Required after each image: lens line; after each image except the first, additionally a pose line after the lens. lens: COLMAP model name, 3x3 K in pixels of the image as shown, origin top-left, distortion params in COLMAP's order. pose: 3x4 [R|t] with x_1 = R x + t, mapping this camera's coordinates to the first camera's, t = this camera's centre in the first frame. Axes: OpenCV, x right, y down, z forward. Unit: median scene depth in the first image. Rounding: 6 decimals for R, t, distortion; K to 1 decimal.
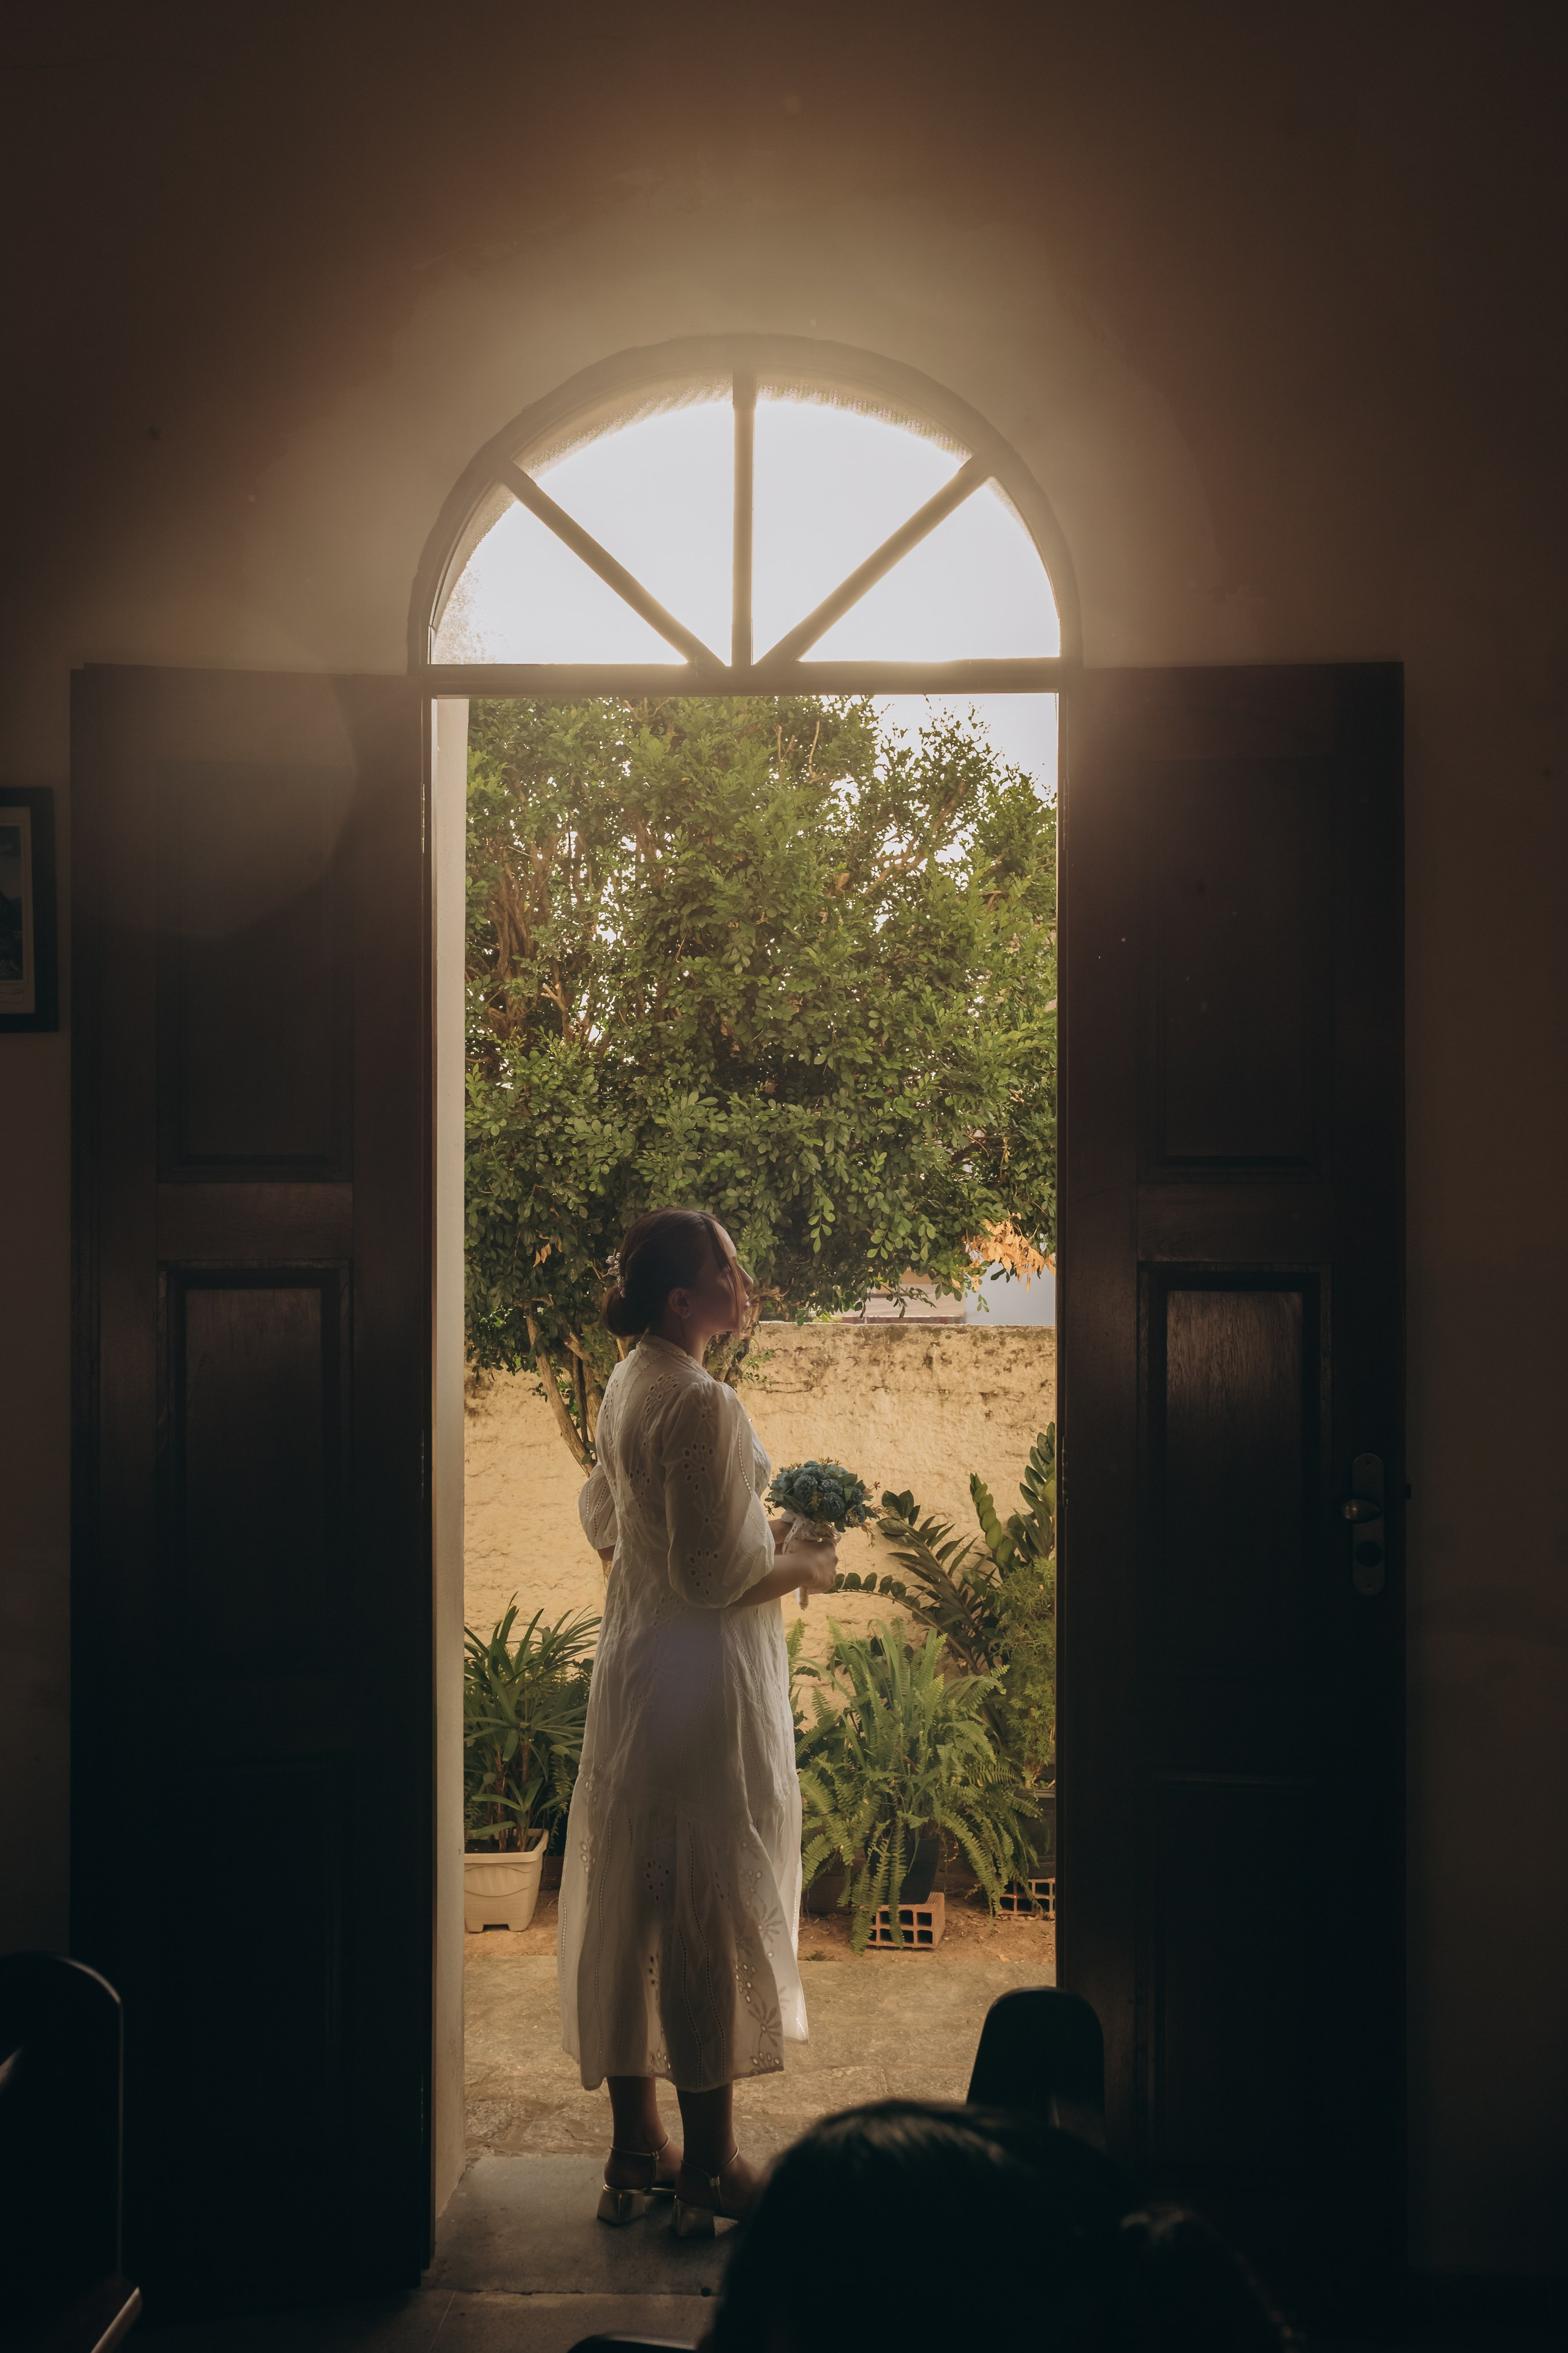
lens RADIAL K [[2300.8, 0, 790.9], [0, 2300.8, 1139.4], [0, 0, 1]] dist [0.006120, 0.021038]
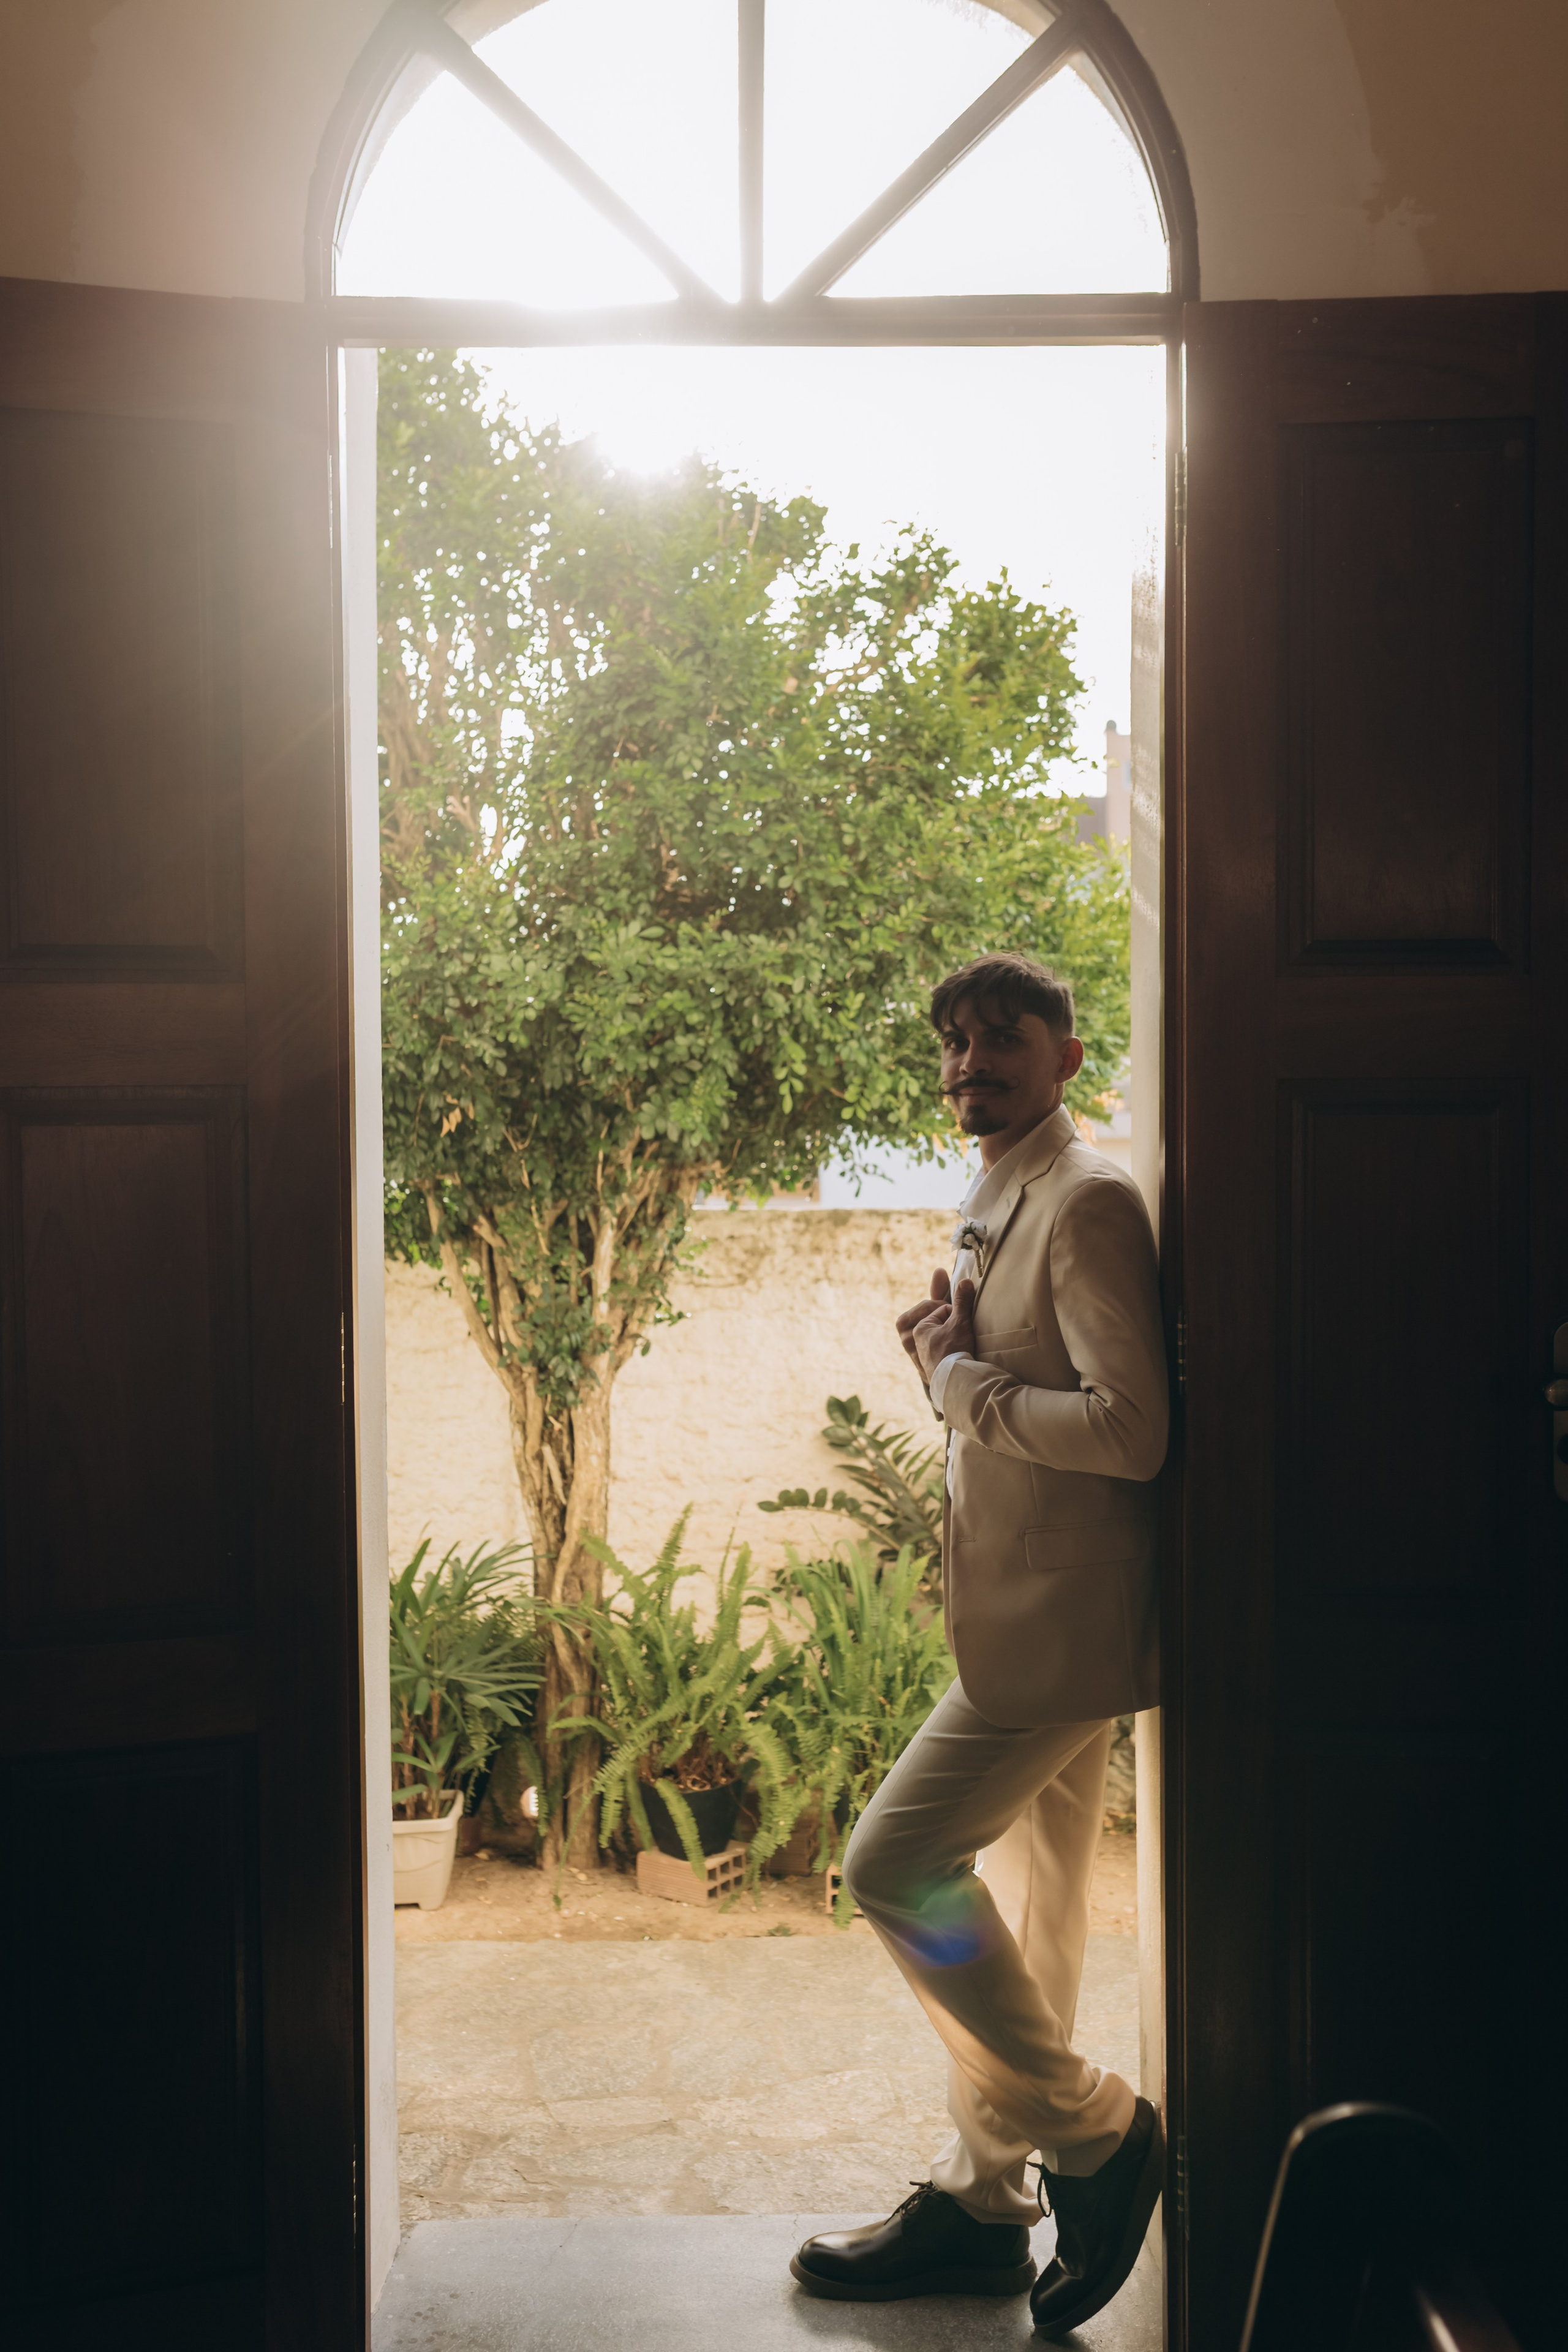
lens RADIAL K [[2300.0, 0, 790.9], [0, 2300.0, 1138.9], [0, 0, 1]] dist [0.006120, 0.021038]
pose [[0.997678, -0.009912, 0.067385, -0.041832], [0.007539, 0.999345, 0.035382, 0.028713], [-0.067692, -0.034792, 0.997099, 0.153979]]
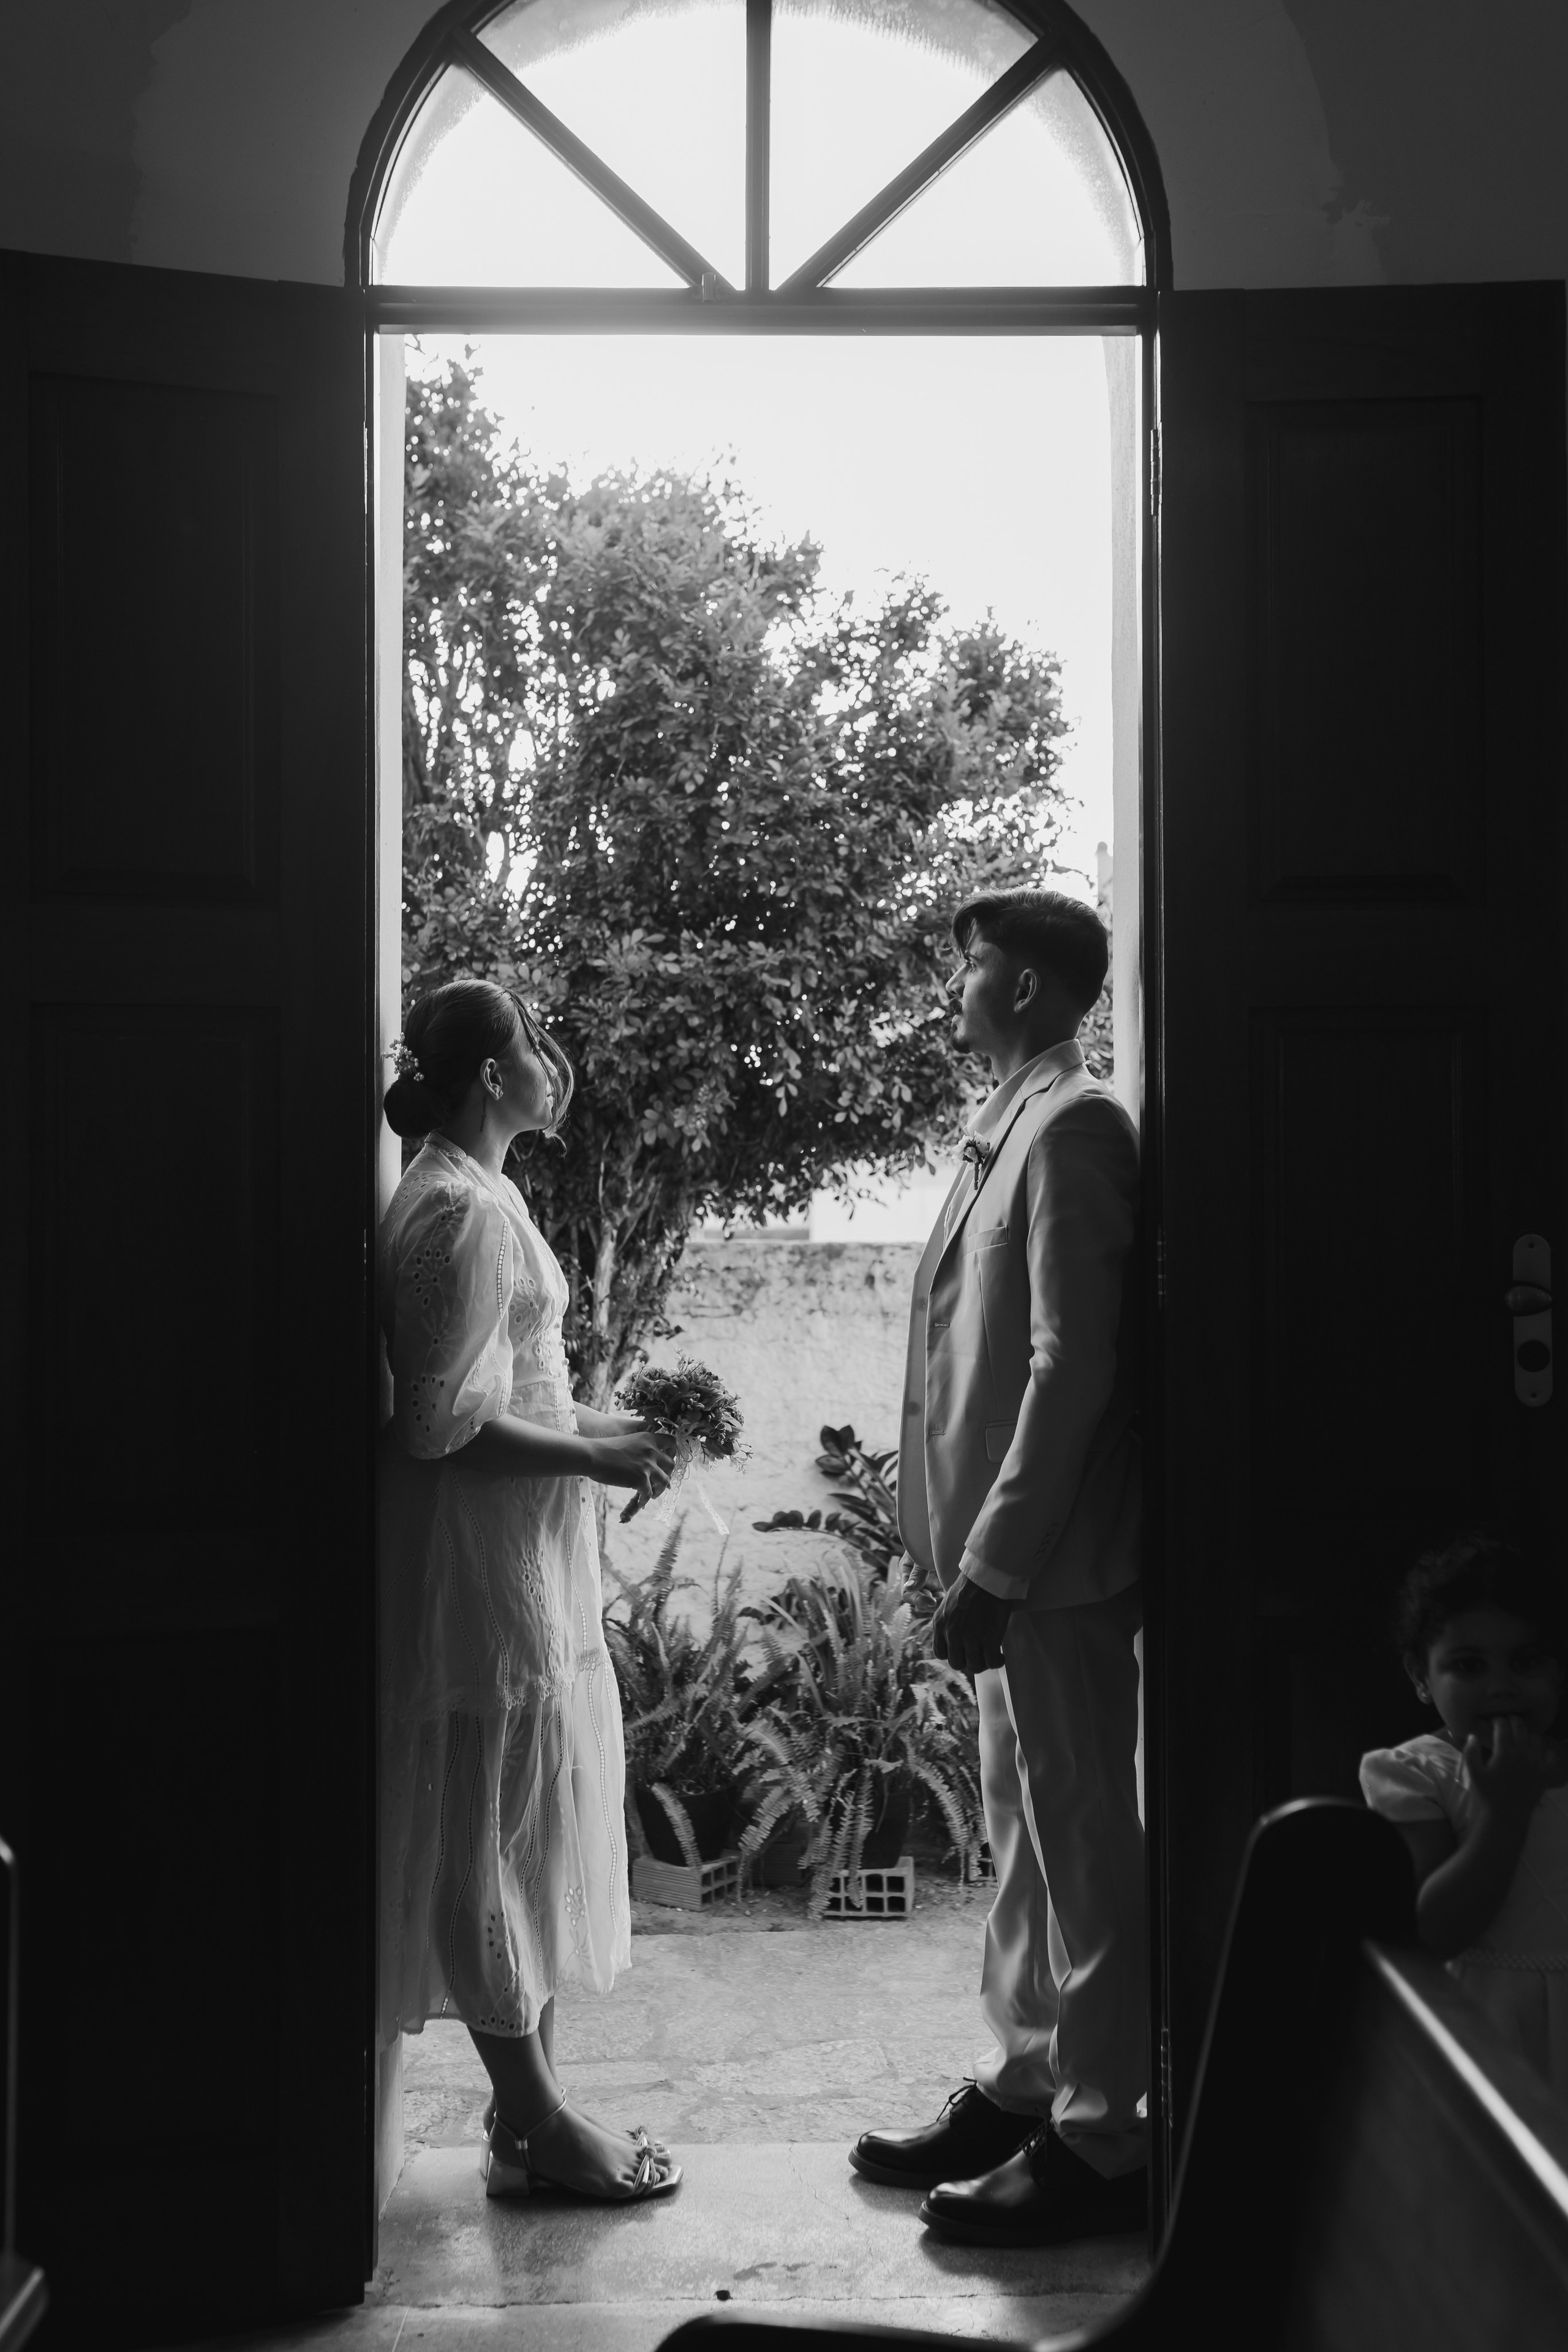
lens RADIAL K [[2300.0, 0, 790.9], [0, 2300.0, 1138.9], [0, 0, 1]] dist [0.006120, 0.021038]
pose [[0.997452, -0.002660, 0.071285, -0.045750], [0.004100, 0.999790, -0.020057, 0.074930], [-0.071216, 0.020298, 0.997254, 0.126038]]
